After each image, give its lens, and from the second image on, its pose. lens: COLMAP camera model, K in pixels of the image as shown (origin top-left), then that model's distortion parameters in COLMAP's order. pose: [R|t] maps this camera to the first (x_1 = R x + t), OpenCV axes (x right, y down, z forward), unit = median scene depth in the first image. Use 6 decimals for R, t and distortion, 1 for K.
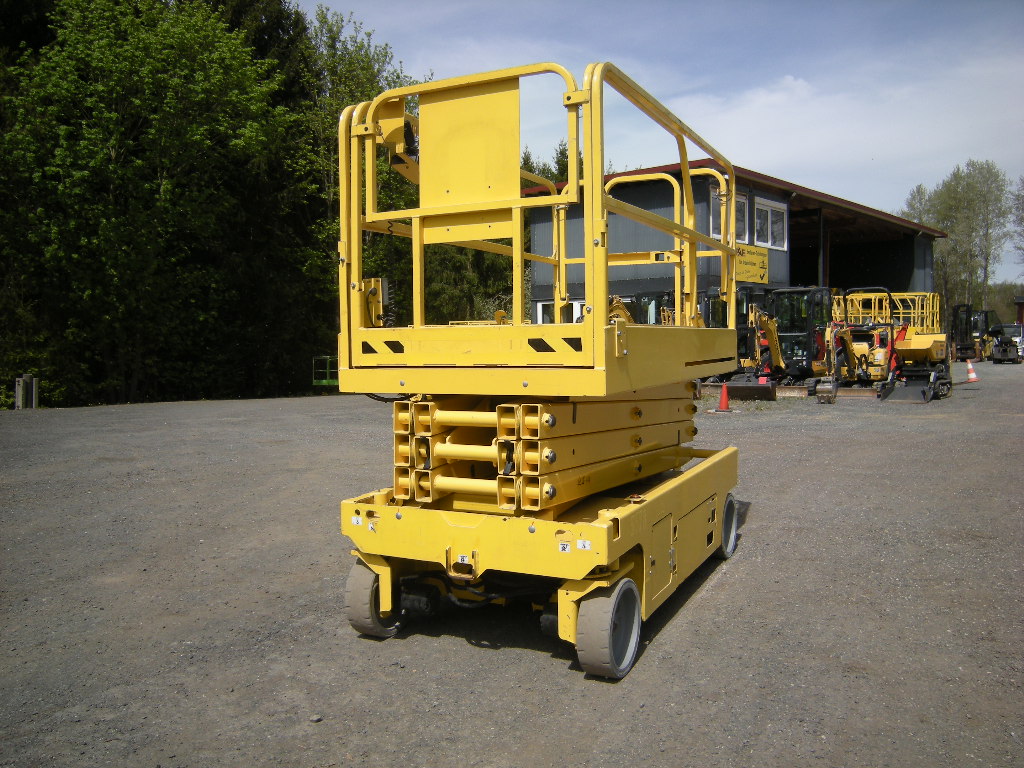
lens RADIAL K [[857.1, 0, 507.2], [0, 857.1, 381.9], [0, 0, 1]] dist [-0.115703, 0.048325]
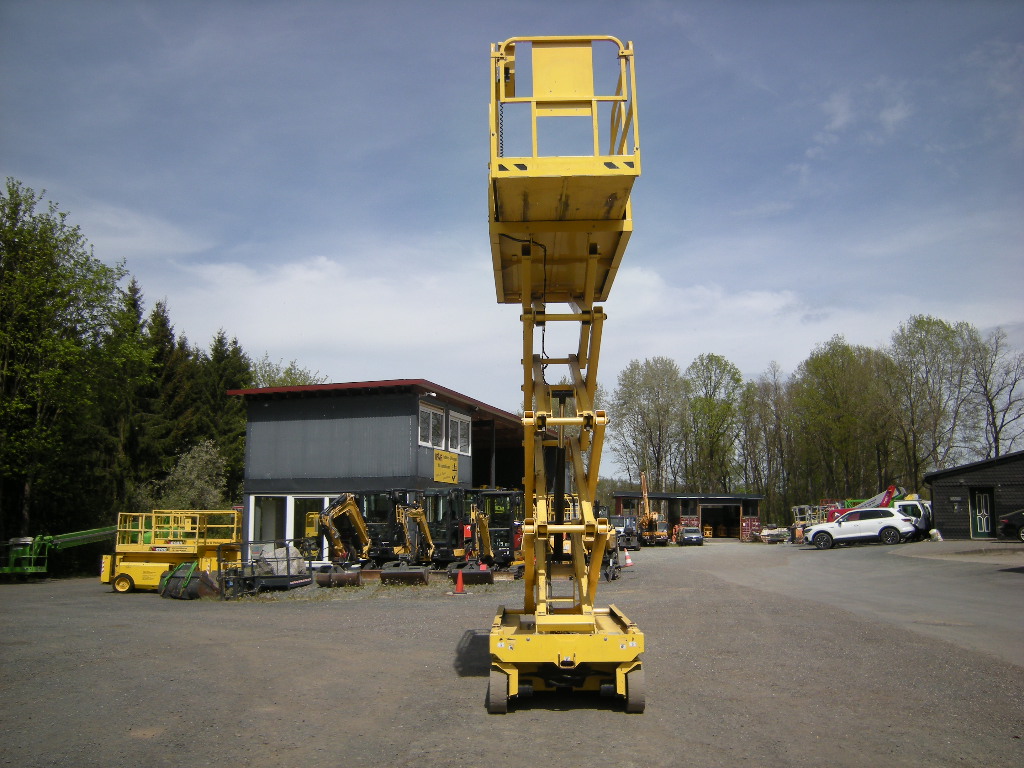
lens RADIAL K [[857.1, 0, 517.0], [0, 857.1, 390.8], [0, 0, 1]] dist [-0.115703, 0.048325]
pose [[0.900886, 0.074309, 0.427648, -0.184550], [0.015619, 0.979049, -0.203026, -0.000599], [-0.433775, 0.189583, 0.880850, -0.141562]]
